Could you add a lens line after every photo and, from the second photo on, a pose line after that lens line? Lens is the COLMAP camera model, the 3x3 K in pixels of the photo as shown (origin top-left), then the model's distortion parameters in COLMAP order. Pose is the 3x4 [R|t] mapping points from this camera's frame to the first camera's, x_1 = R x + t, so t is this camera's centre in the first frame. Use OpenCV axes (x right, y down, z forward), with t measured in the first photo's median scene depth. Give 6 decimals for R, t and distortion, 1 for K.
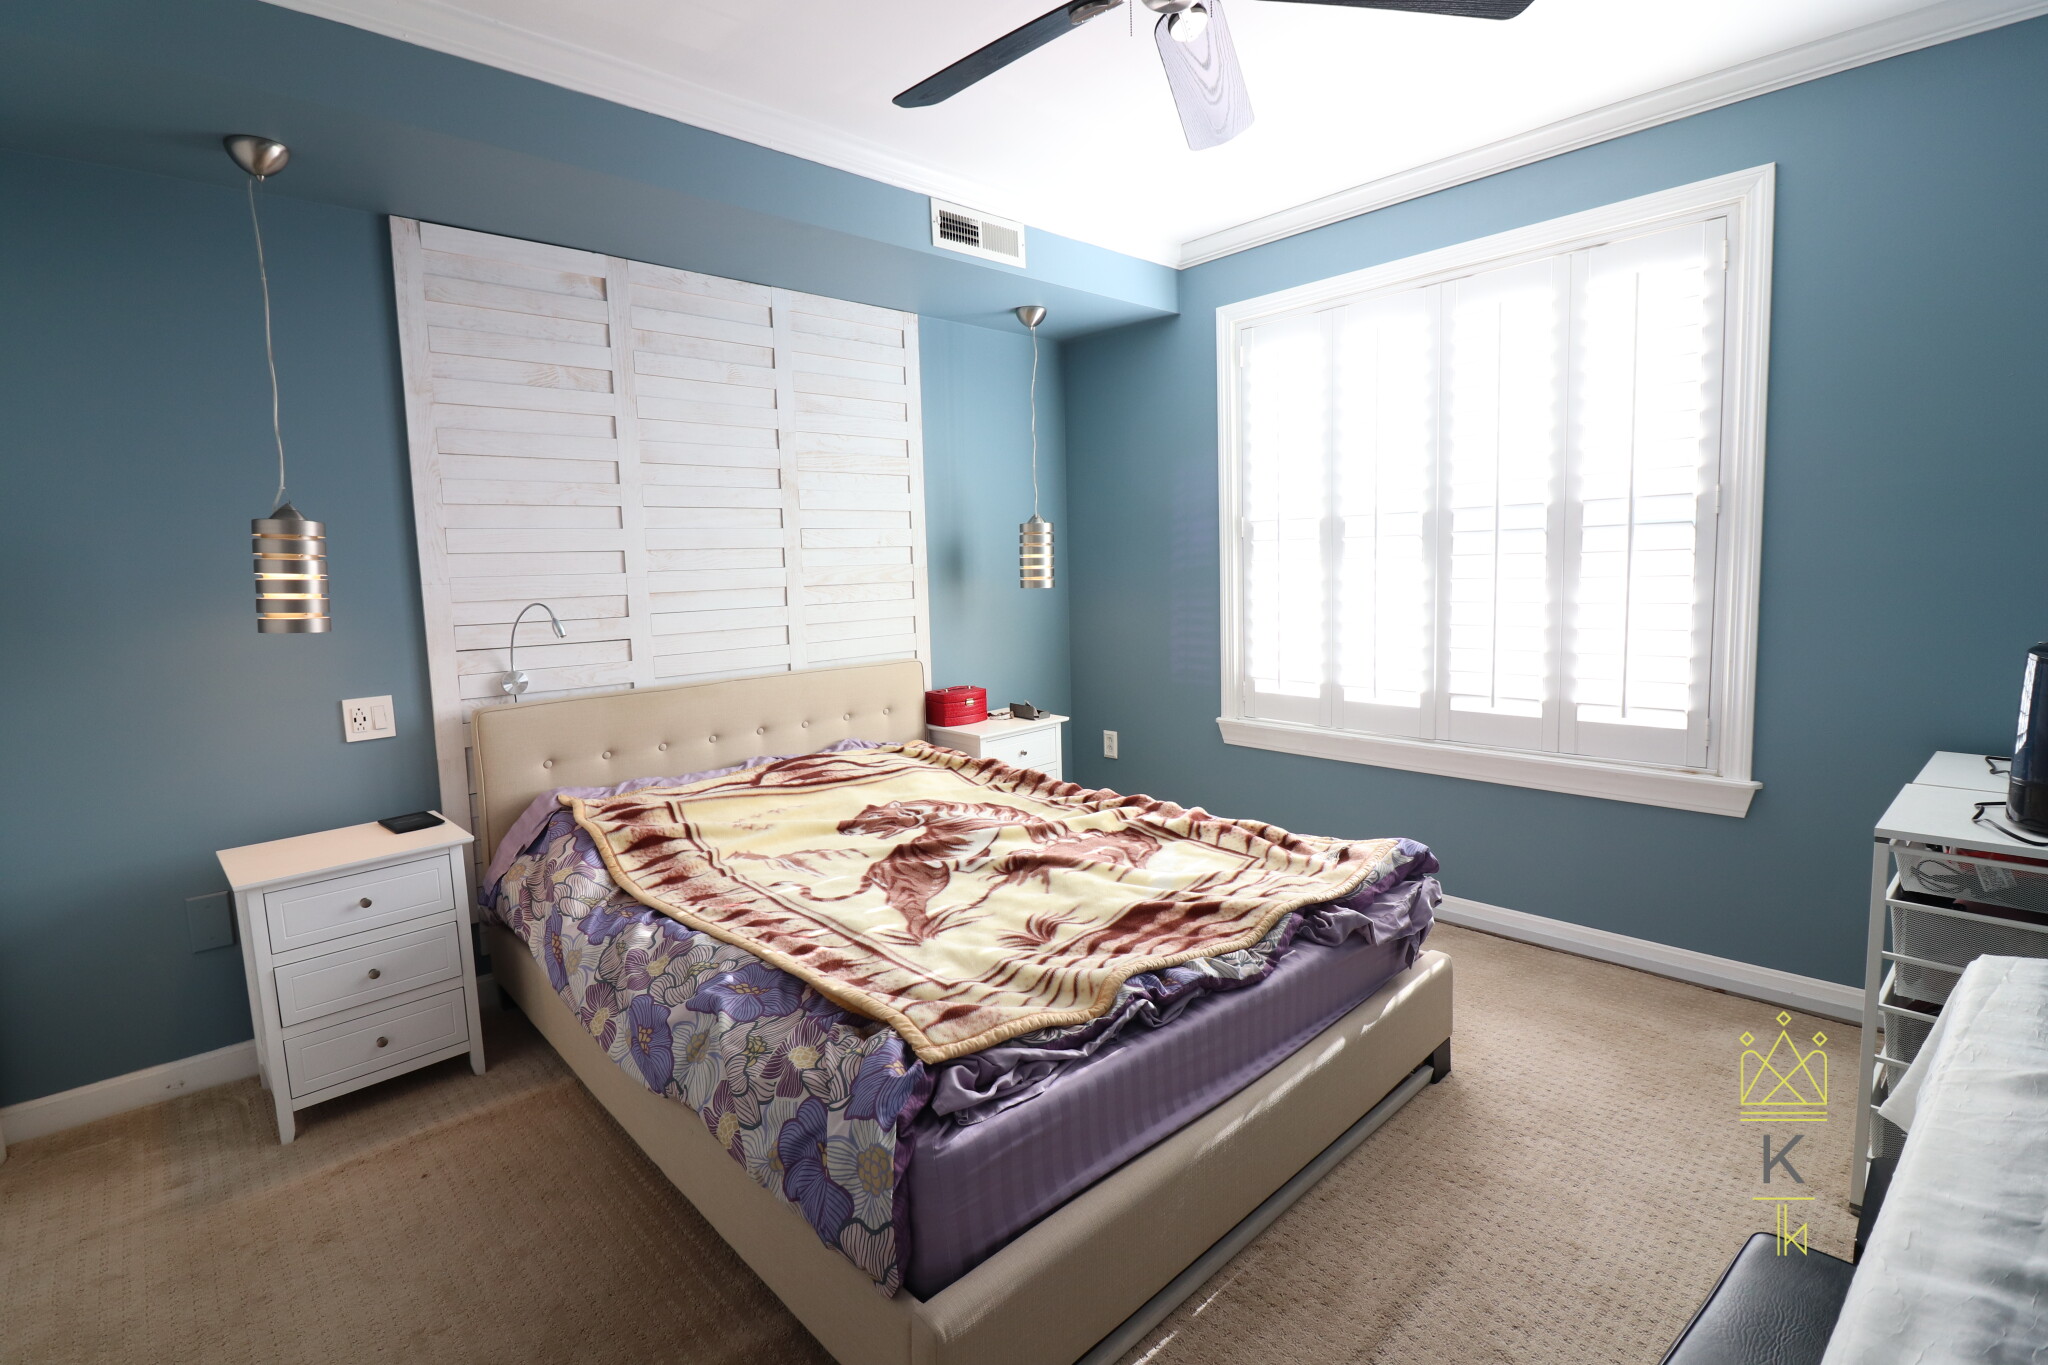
lens RADIAL K [[955.3, 0, 1023.2], [0, 955.3, 676.2], [0, 0, 1]] dist [-0.010028, -0.004772]
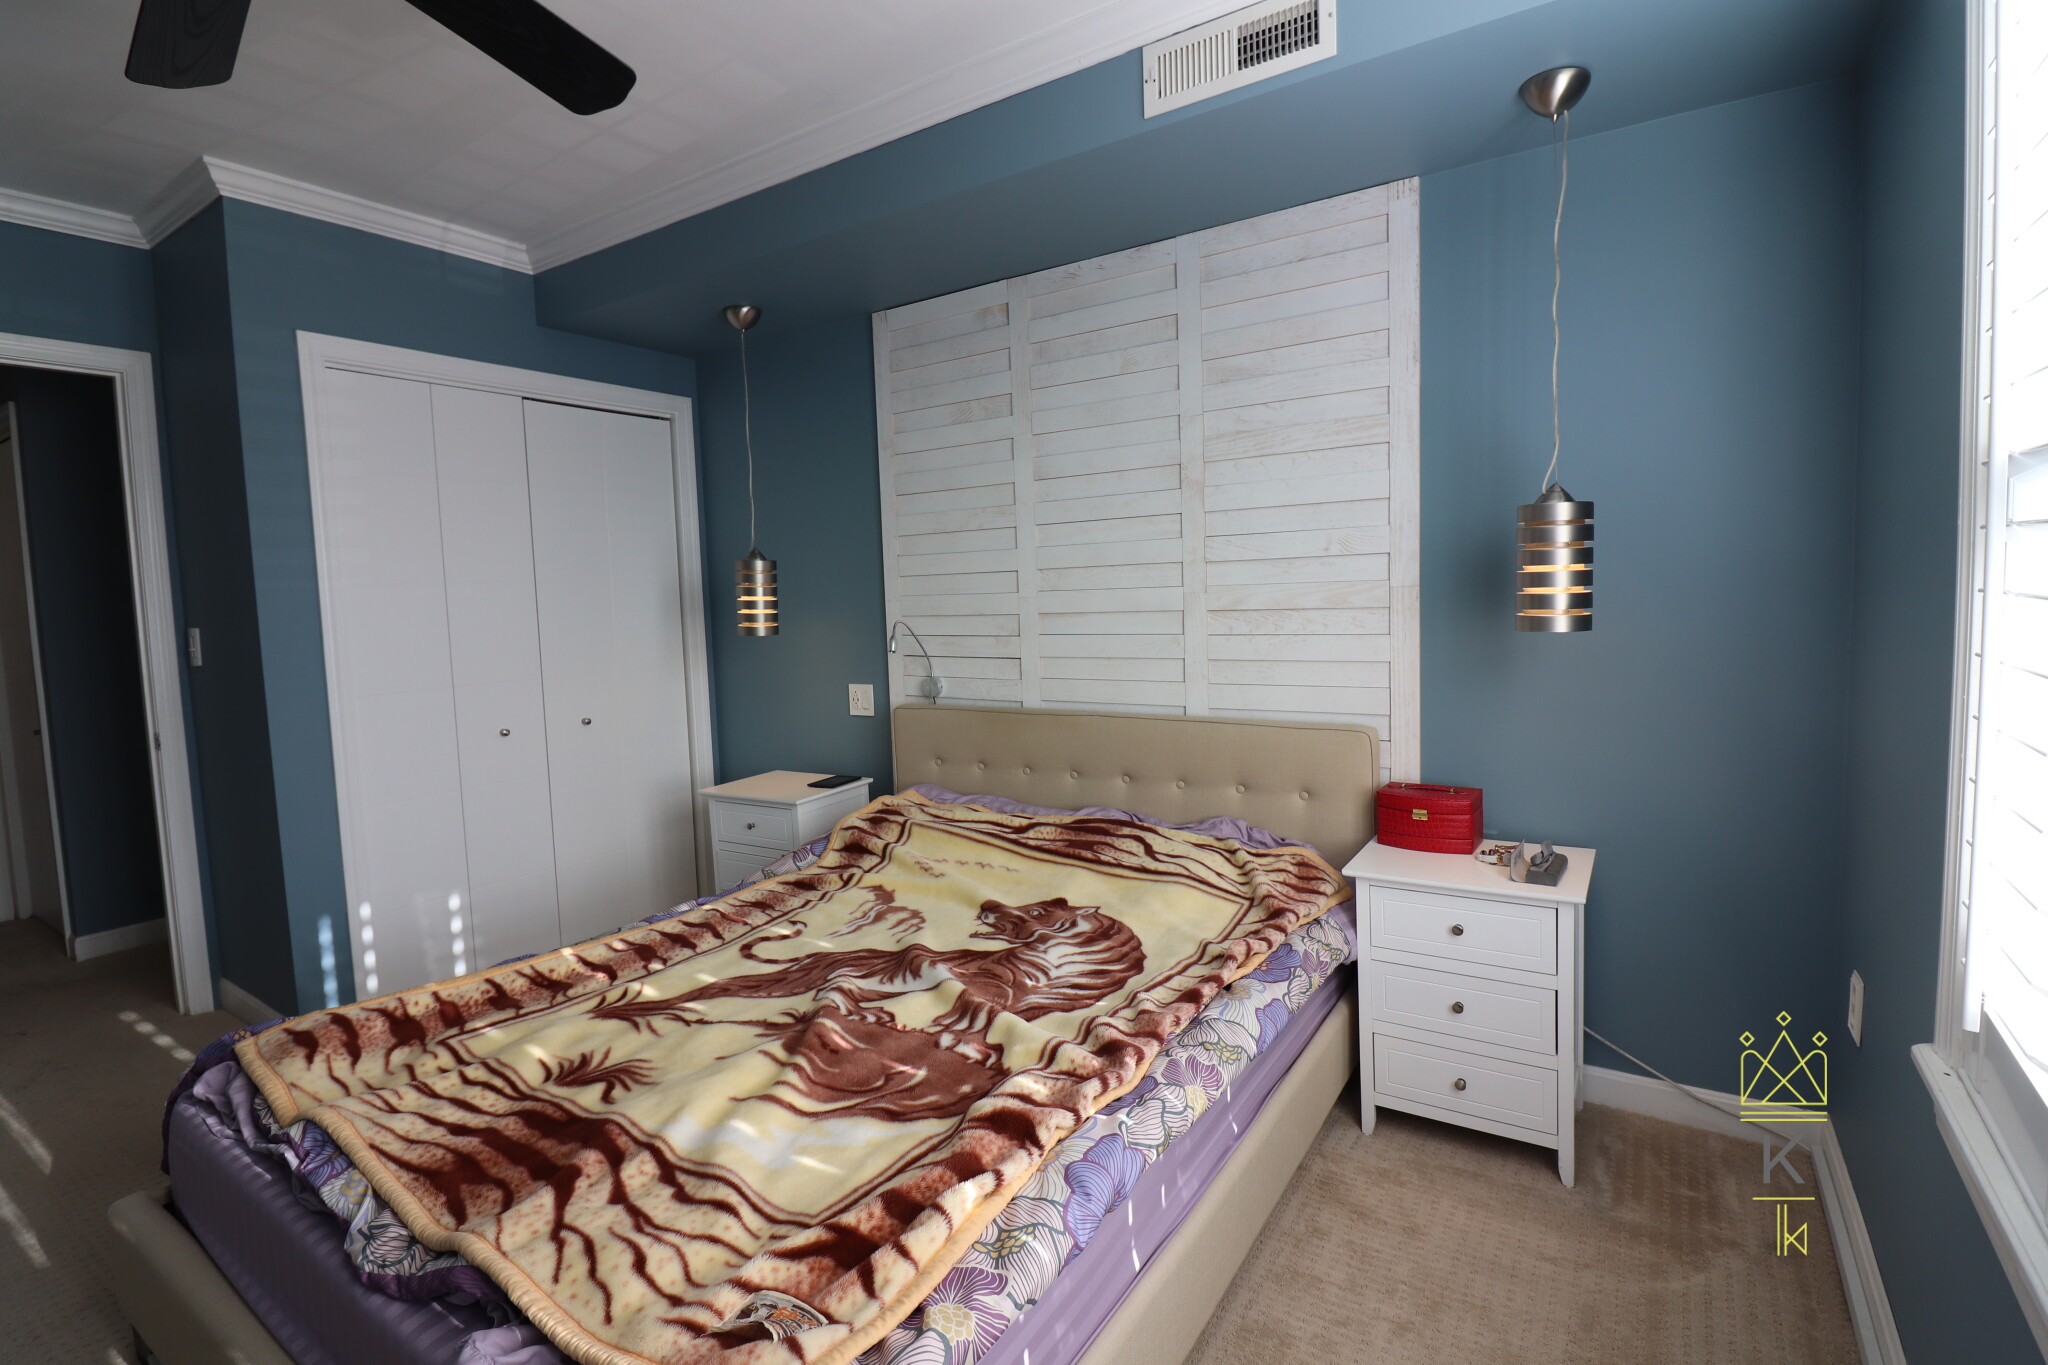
lens RADIAL K [[955.3, 0, 1021.8], [0, 955.3, 674.2], [0, 0, 1]] dist [-0.010028, -0.004772]
pose [[0.227566, 0.112644, -0.967225, 0.632210], [-0.084662, 0.991814, 0.095589, -0.133090], [0.970075, 0.060134, 0.235240, 0.857672]]
